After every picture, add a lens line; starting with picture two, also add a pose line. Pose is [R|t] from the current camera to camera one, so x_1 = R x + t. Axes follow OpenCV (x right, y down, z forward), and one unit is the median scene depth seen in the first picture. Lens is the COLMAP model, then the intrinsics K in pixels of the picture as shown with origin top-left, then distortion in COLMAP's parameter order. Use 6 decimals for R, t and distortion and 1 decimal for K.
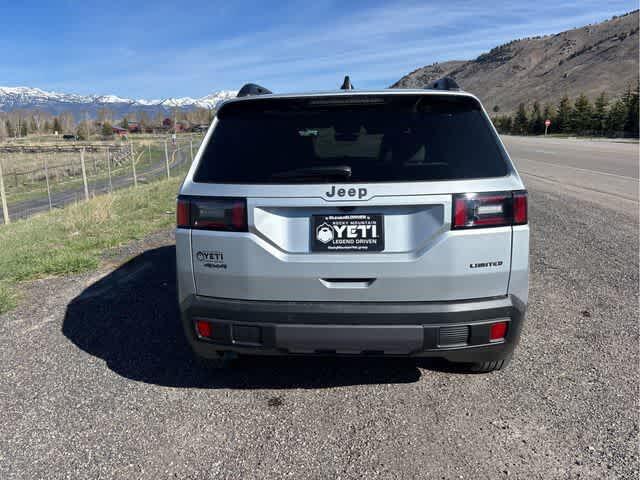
lens RADIAL K [[482.6, 0, 317.1], [0, 482.6, 241.6], [0, 0, 1]] dist [0.047121, -0.048547]
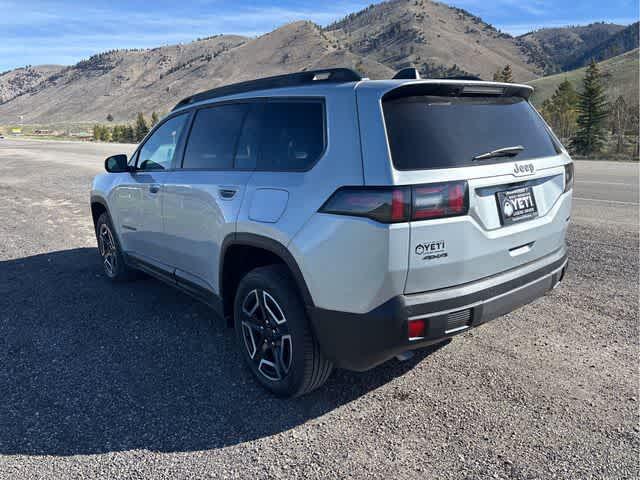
lens RADIAL K [[481.1, 0, 317.7], [0, 481.1, 246.6], [0, 0, 1]] dist [0.045503, -0.043595]
pose [[0.741087, -0.159050, 0.652298, -1.029877], [0.164563, 0.984931, 0.053192, -0.059011], [-0.650929, 0.067924, 0.756093, 0.449369]]
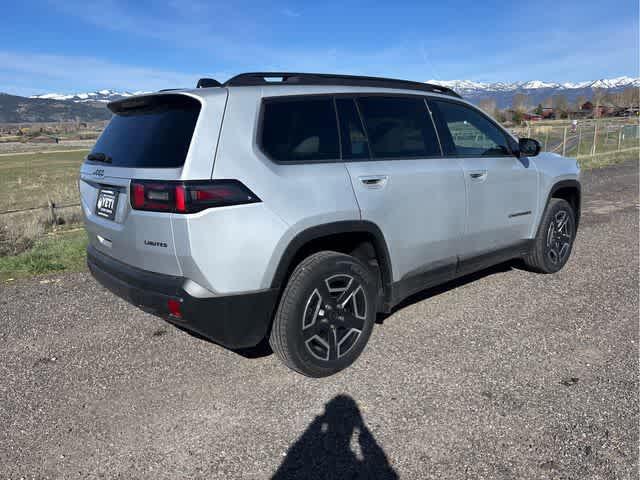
lens RADIAL K [[481.2, 0, 320.0], [0, 481.2, 240.0], [0, 0, 1]] dist [0.065608, -0.070877]
pose [[0.702118, 0.155023, -0.694980, 1.402377], [-0.139279, 0.987060, 0.079465, -0.105212], [0.698306, 0.041002, 0.714624, 0.455880]]
